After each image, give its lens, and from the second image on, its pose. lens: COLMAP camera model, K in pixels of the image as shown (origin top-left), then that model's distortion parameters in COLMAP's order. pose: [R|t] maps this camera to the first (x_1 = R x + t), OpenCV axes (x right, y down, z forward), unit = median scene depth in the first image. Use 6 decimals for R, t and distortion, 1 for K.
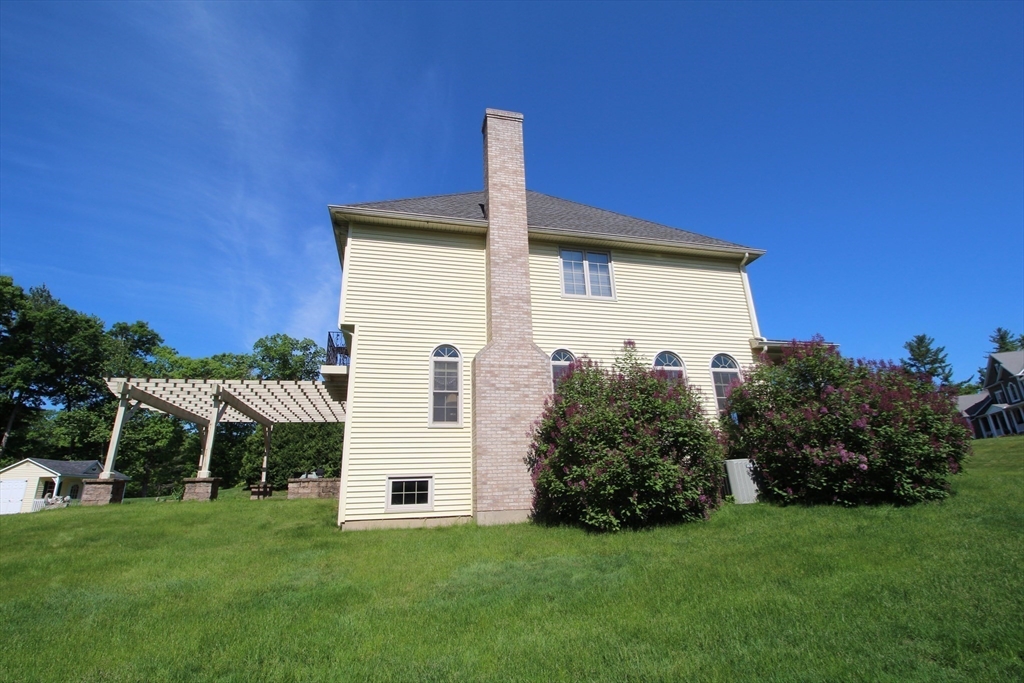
lens RADIAL K [[474.9, 0, 514.6], [0, 474.9, 338.5], [0, 0, 1]] dist [-0.004601, -0.010443]
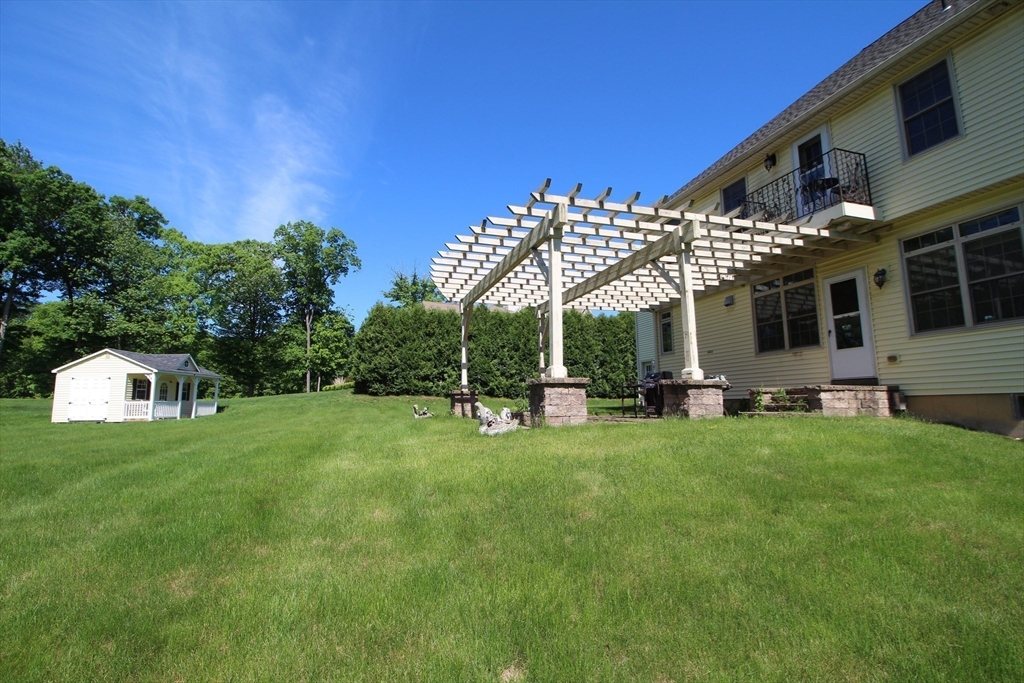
lens RADIAL K [[474.9, 0, 508.2], [0, 474.9, 341.9], [0, 0, 1]] dist [-0.004601, -0.010443]
pose [[0.997233, 0.035422, 0.065359, -0.225664], [-0.047154, 0.981085, 0.187746, 0.036246], [-0.057472, -0.190308, 0.980041, 0.108628]]
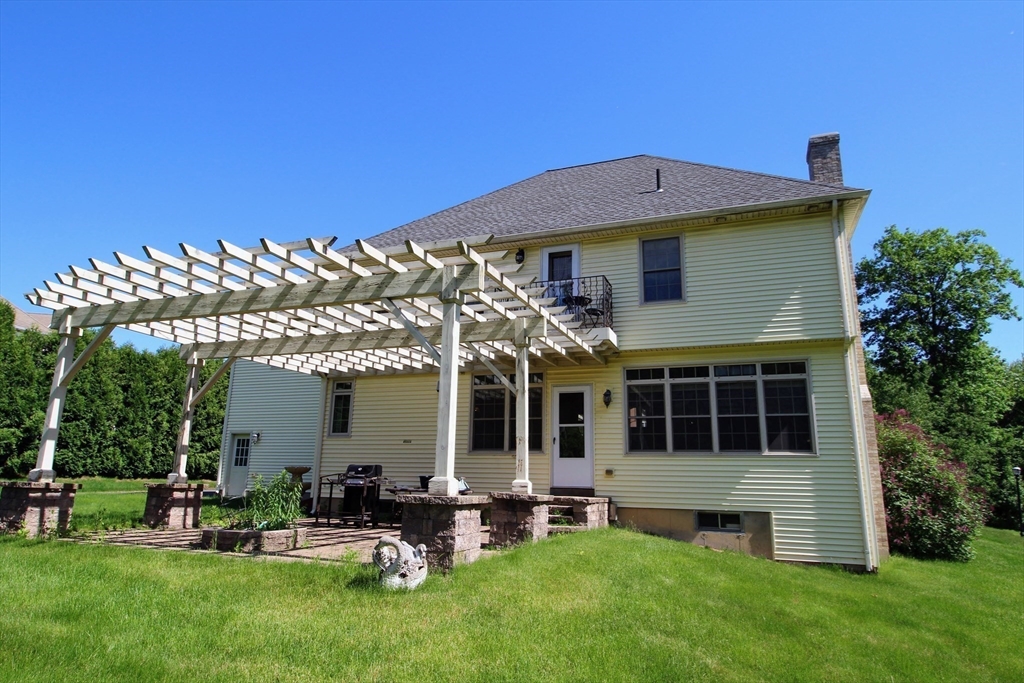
lens RADIAL K [[613.0, 0, 511.9], [0, 613.0, 335.5], [0, 0, 1]] dist [-0.000387, -0.002772]
pose [[0.560194, 0.238182, 0.793380, -0.300842], [-0.300395, 0.950987, -0.073393, 0.044660], [-0.771975, -0.197213, 0.604286, 0.155681]]
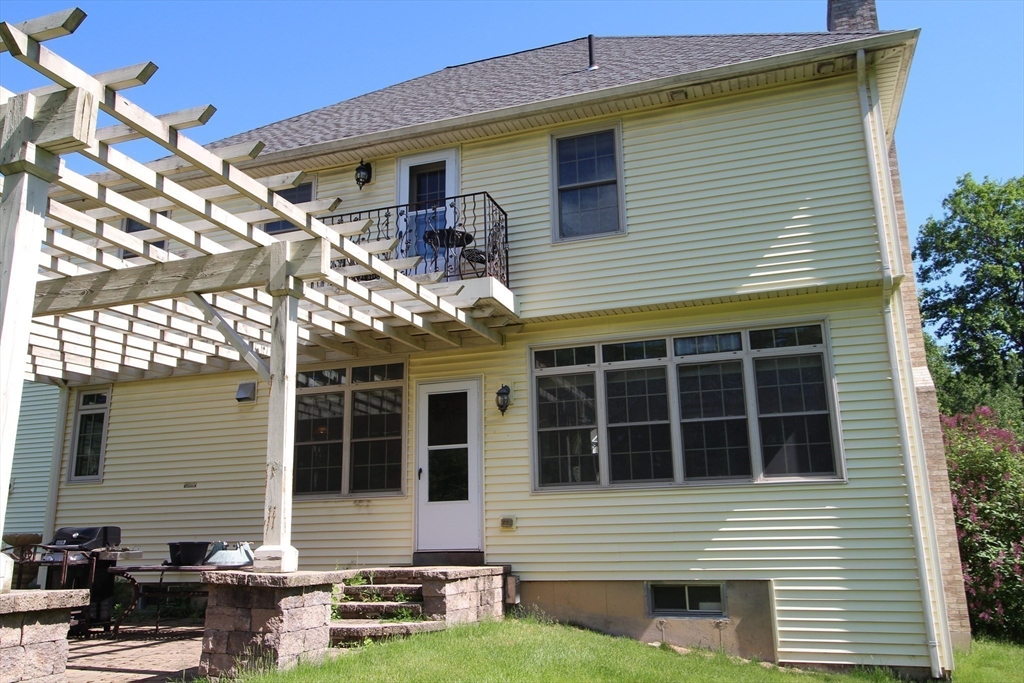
lens RADIAL K [[807.8, 0, 517.3], [0, 807.8, 338.6], [0, 0, 1]] dist [0.007003, 0.004596]
pose [[0.532356, 0.227560, 0.815361, -0.241164], [-0.267601, 0.959037, -0.092940, 0.042296], [-0.803111, -0.168714, 0.571445, 0.158197]]
